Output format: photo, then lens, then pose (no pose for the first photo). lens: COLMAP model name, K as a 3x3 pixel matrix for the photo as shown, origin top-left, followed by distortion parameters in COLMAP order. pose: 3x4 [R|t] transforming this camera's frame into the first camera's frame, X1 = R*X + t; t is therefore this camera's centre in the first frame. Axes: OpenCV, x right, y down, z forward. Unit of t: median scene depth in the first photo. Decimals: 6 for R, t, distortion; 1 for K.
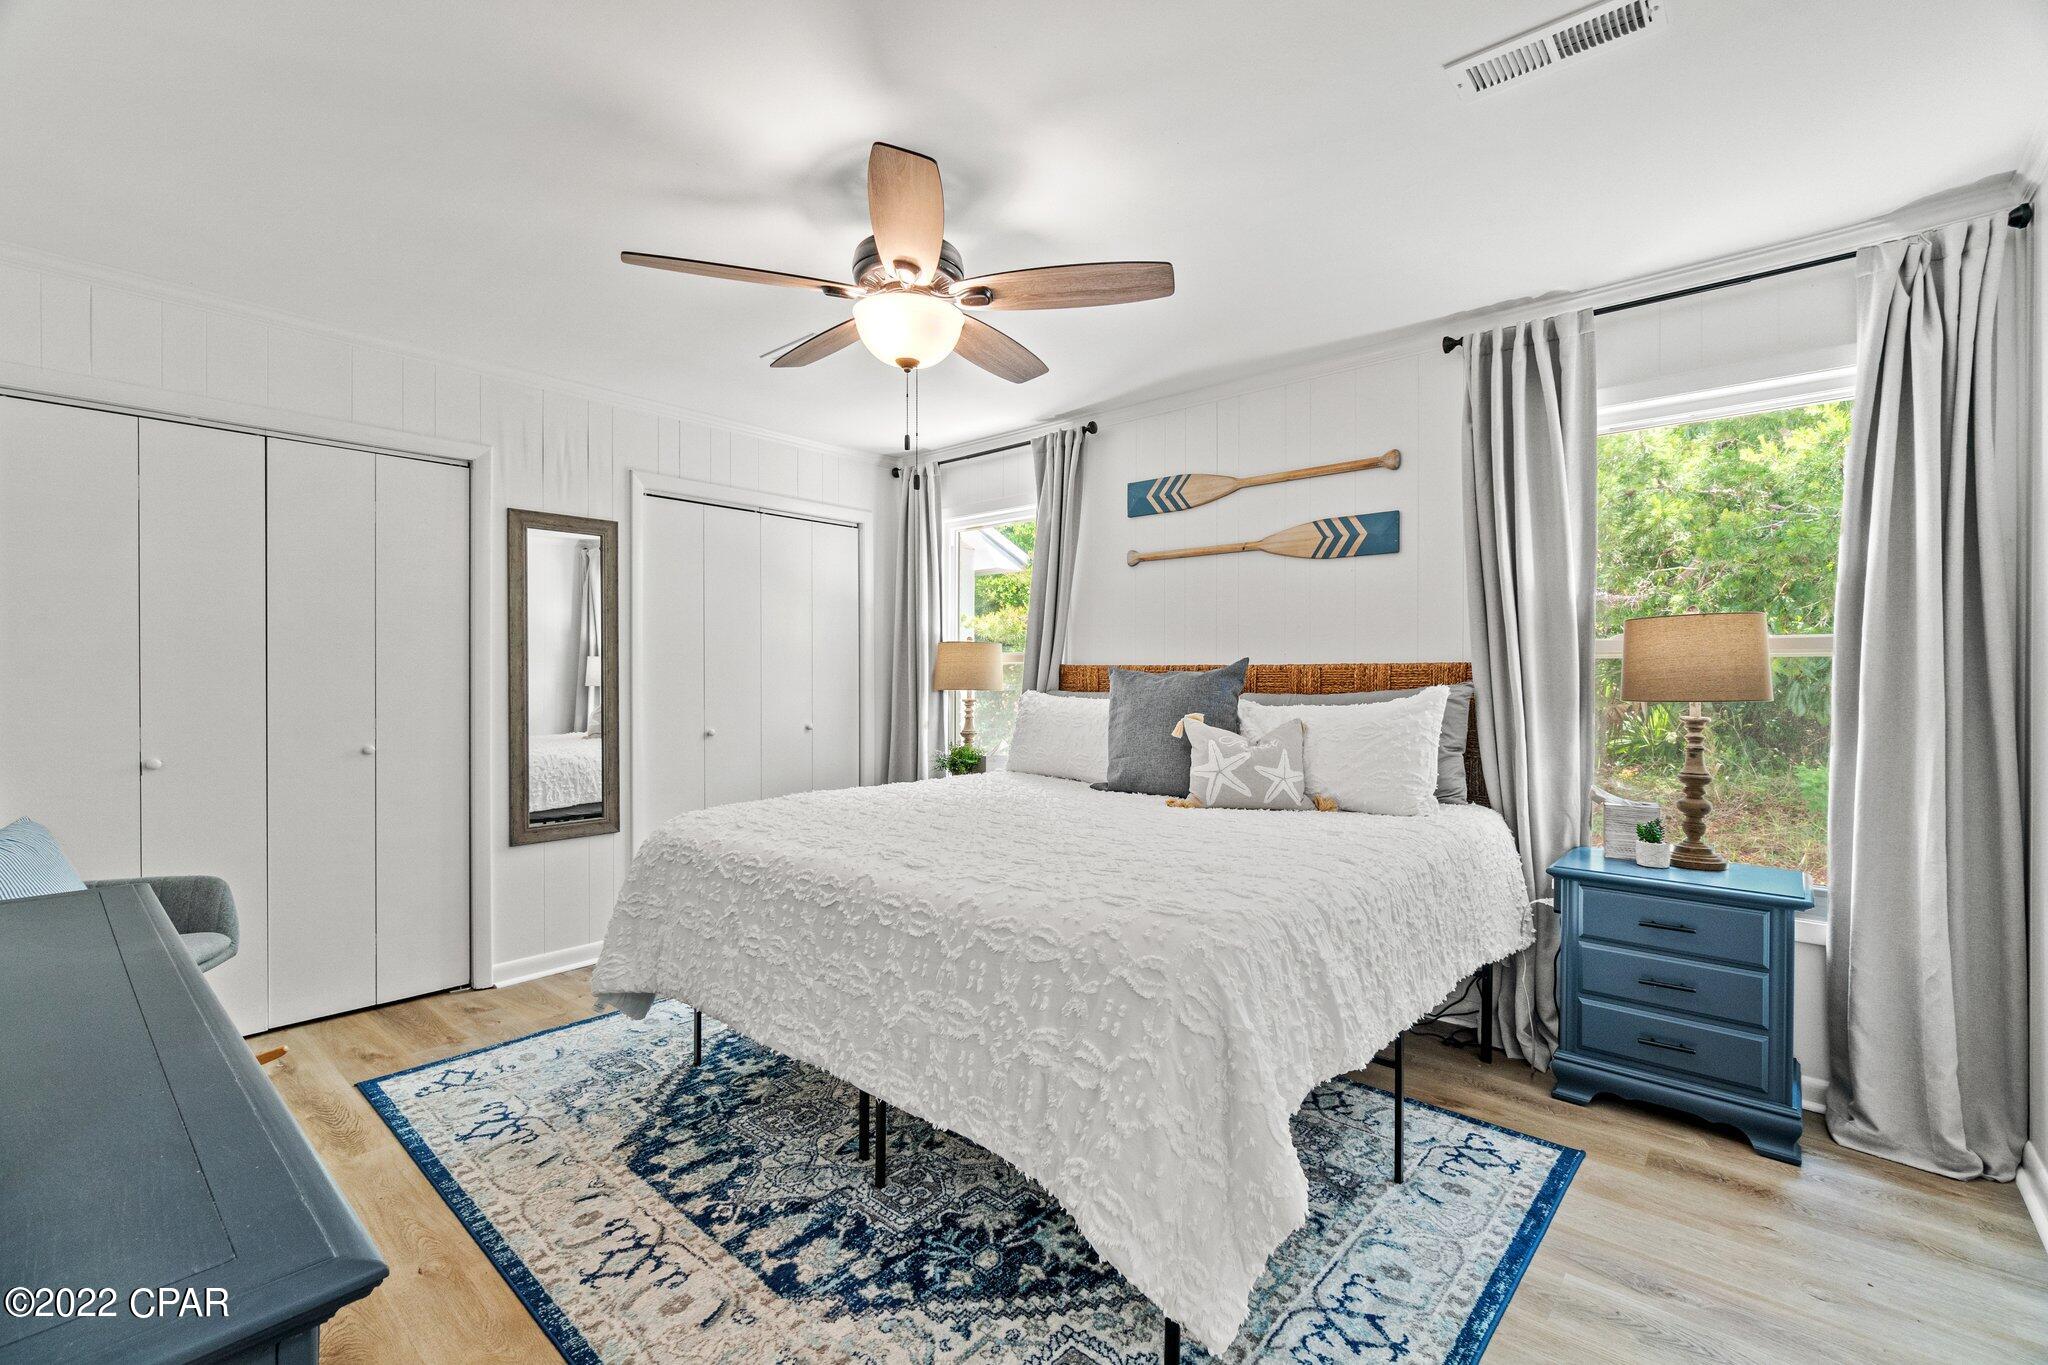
lens RADIAL K [[893.8, 0, 1018.6], [0, 893.8, 679.1], [0, 0, 1]] dist [-0.000701, 0.000577]
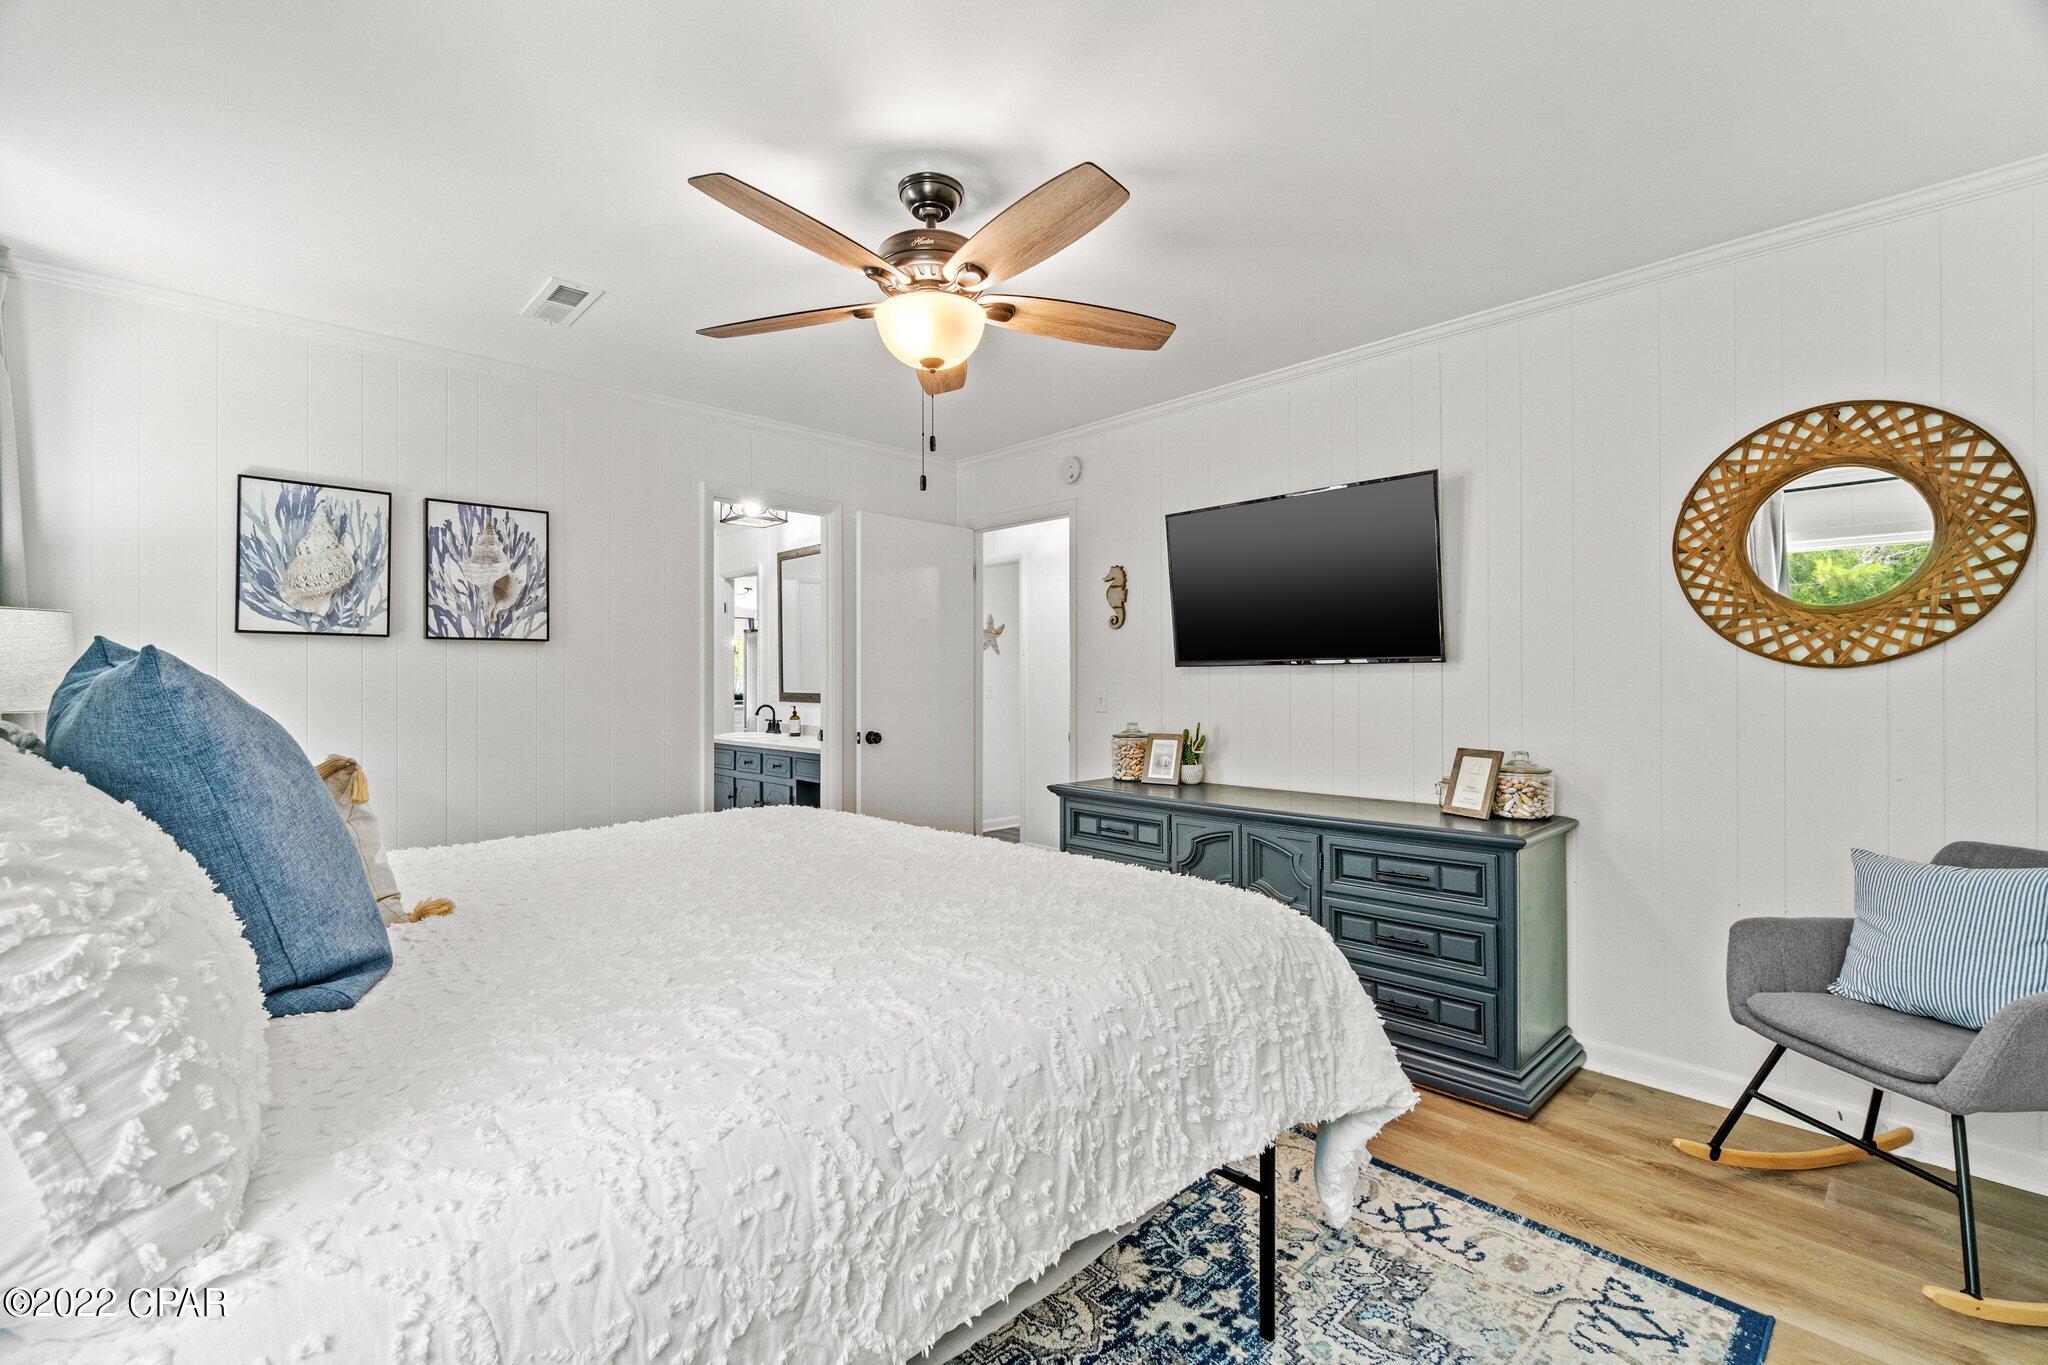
lens RADIAL K [[884.0, 0, 1023.6], [0, 884.0, 694.5], [0, 0, 1]] dist [-0.003289, -0.000142]
pose [[-0.996633, -0.002728, 0.081952, -0.268710], [-0.001674, 0.999915, 0.012927, -0.000367], [-0.081980, 0.012746, -0.996552, 1.735384]]
